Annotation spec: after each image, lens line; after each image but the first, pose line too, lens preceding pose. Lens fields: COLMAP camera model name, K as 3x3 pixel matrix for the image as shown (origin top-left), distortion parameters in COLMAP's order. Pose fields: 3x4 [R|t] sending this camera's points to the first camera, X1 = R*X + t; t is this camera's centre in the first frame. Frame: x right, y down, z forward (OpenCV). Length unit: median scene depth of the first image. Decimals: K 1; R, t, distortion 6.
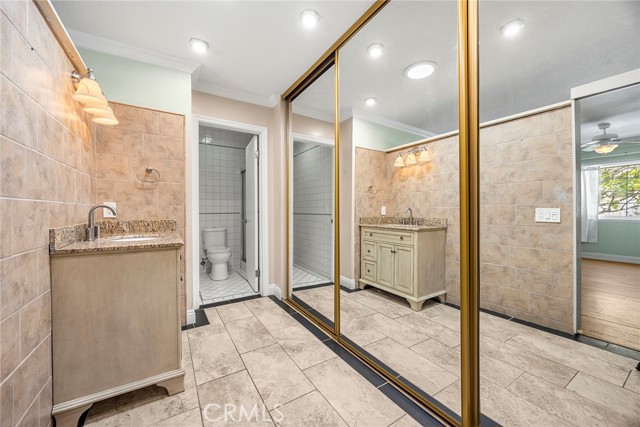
lens RADIAL K [[244.9, 0, 320.0], [0, 244.9, 209.5], [0, 0, 1]] dist [-0.005944, -0.000111]
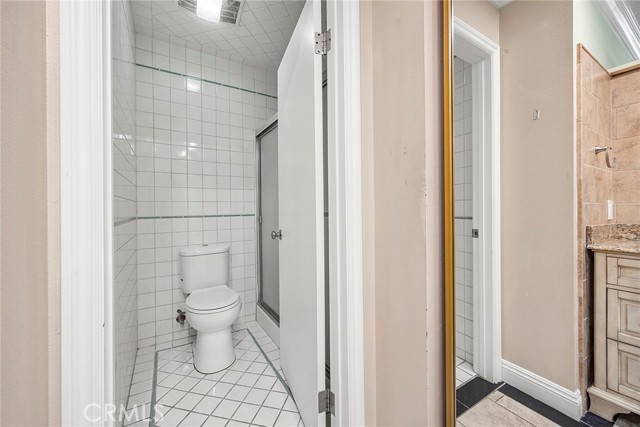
lens RADIAL K [[244.9, 0, 320.0], [0, 244.9, 209.5], [0, 0, 1]] dist [-0.005944, -0.000111]
pose [[0.999511, -0.000304, 0.031276, -0.255677], [0.000248, 0.999998, 0.001766, 0.002314], [-0.031276, -0.001757, 0.999509, 0.595129]]
